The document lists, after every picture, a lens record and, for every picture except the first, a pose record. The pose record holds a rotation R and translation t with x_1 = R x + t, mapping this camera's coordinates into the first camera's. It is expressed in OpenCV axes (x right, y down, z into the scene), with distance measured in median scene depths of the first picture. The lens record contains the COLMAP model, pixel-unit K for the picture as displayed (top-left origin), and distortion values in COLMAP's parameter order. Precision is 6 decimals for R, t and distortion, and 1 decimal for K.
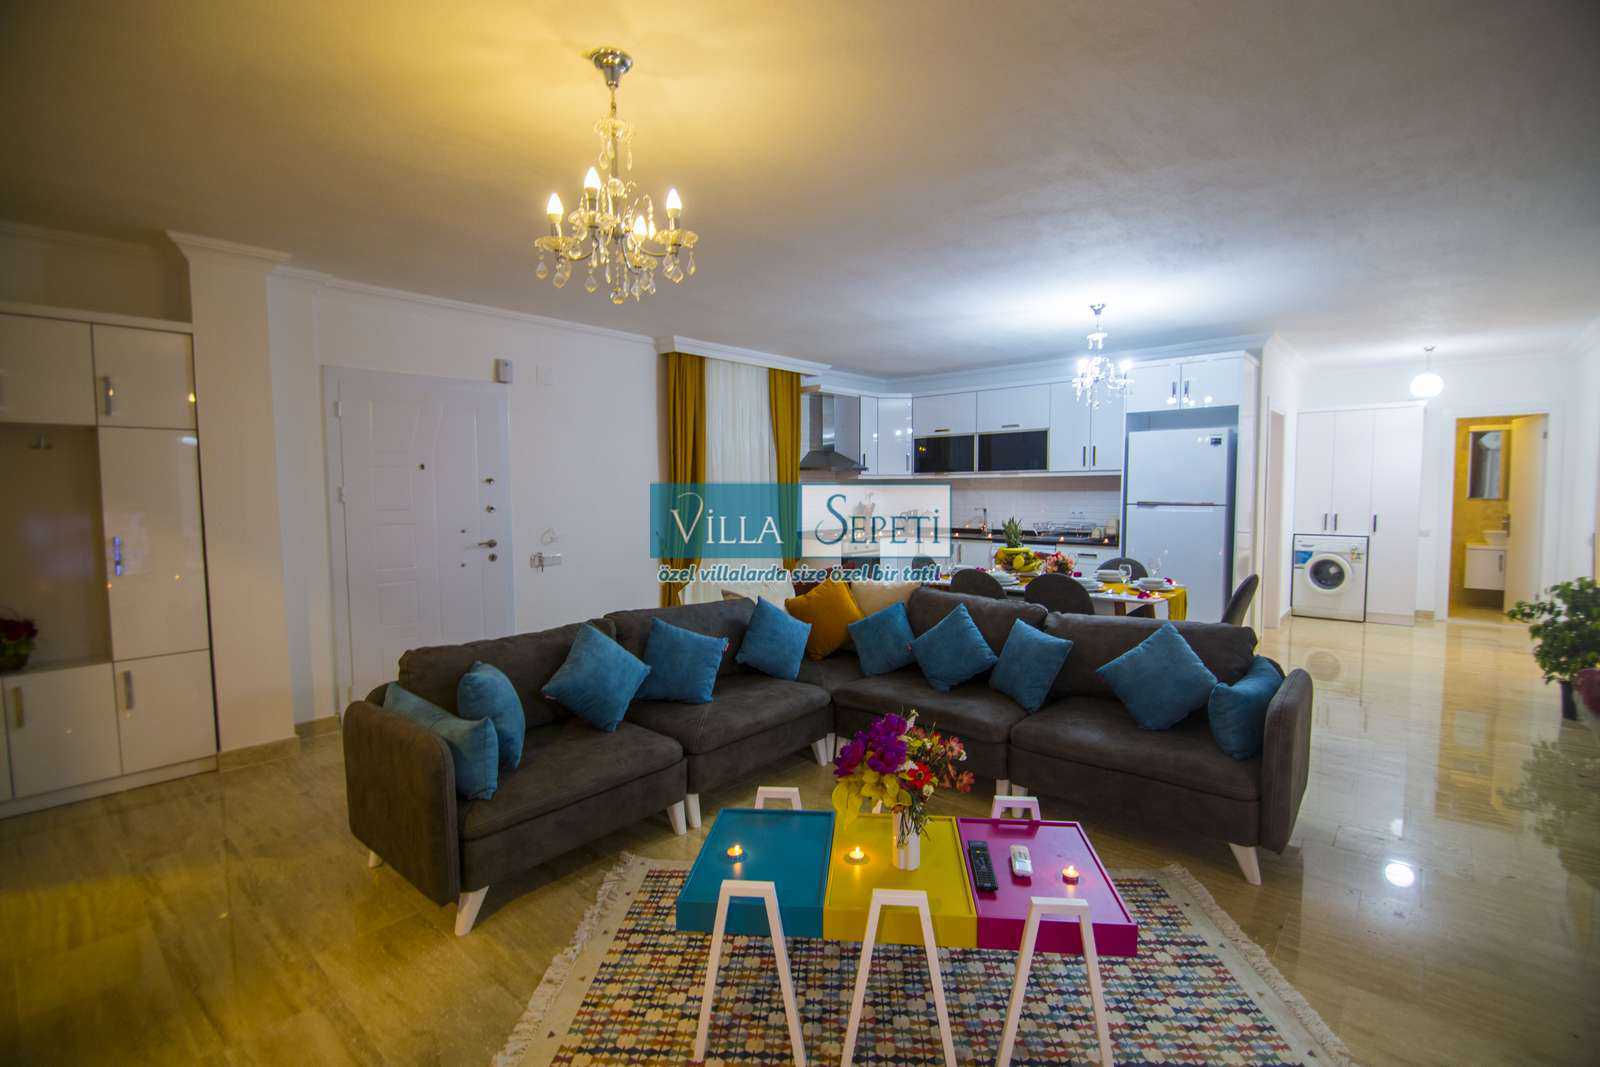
lens RADIAL K [[736.9, 0, 800.0], [0, 736.9, 533.5], [0, 0, 1]] dist [-0.002062, -0.000360]
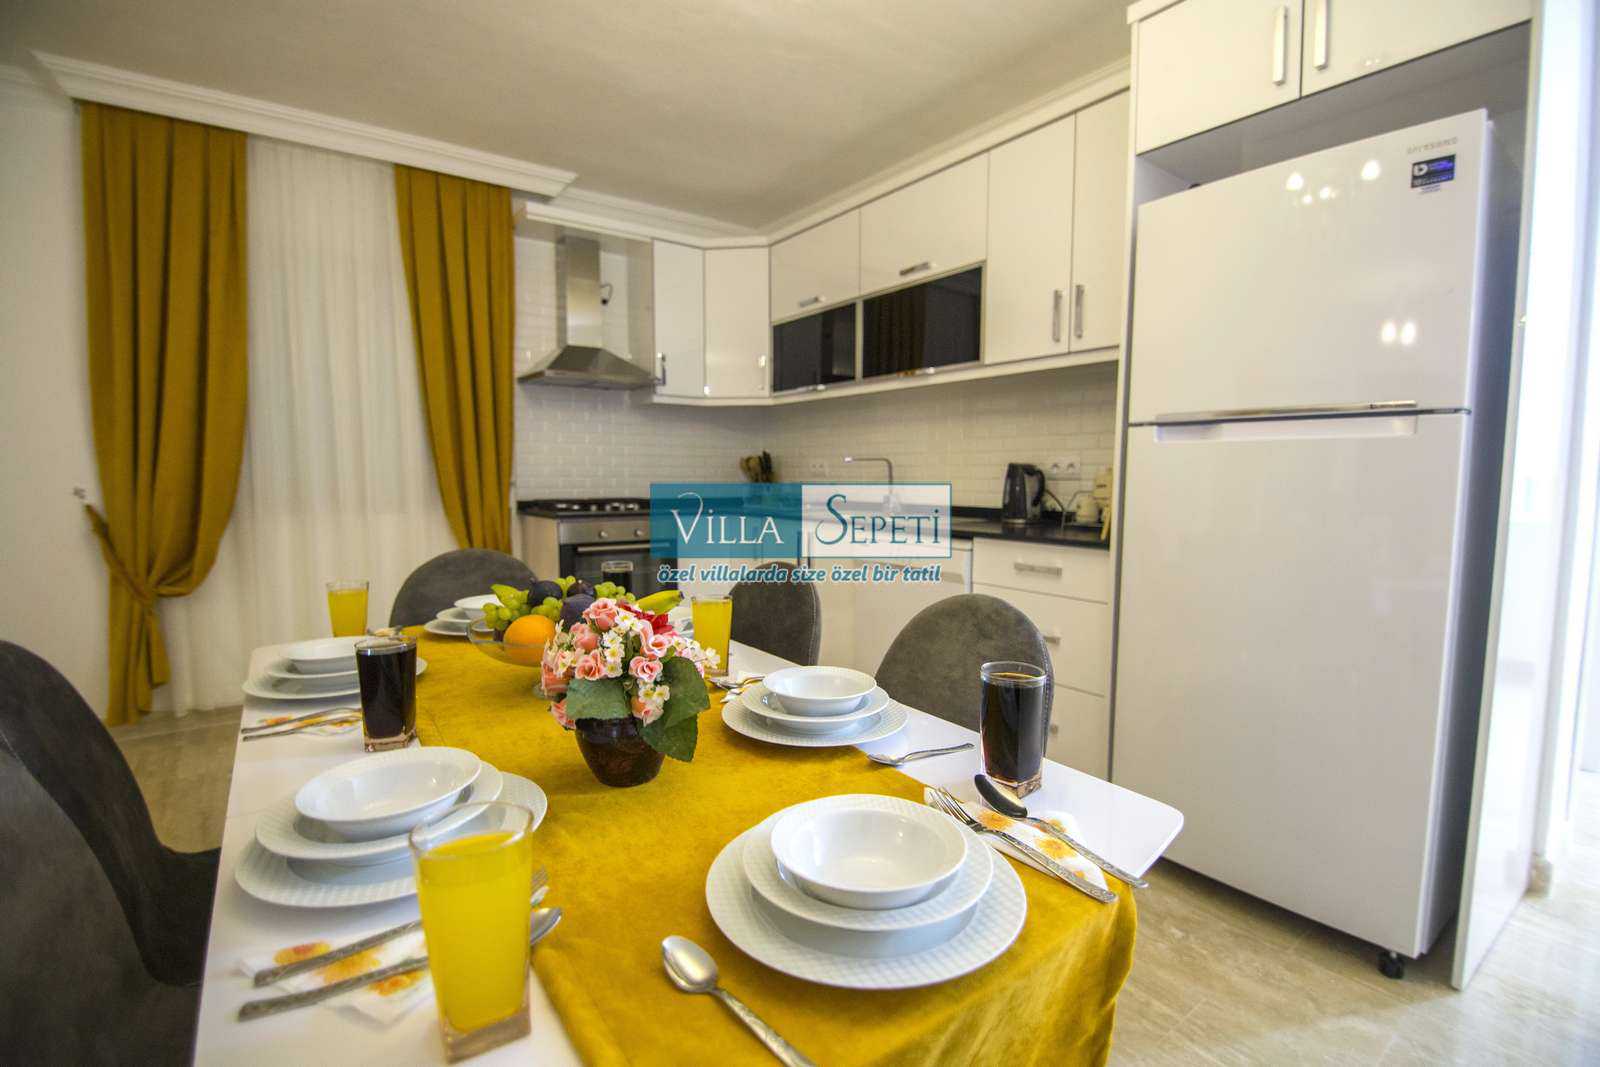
lens RADIAL K [[736.9, 0, 800.0], [0, 736.9, 533.5], [0, 0, 1]] dist [-0.002062, -0.000360]
pose [[0.975795, 0.030483, -0.216552, 0.317051], [-0.026822, 0.999444, 0.019826, 0.006168], [0.217036, -0.013537, 0.976070, 0.544635]]
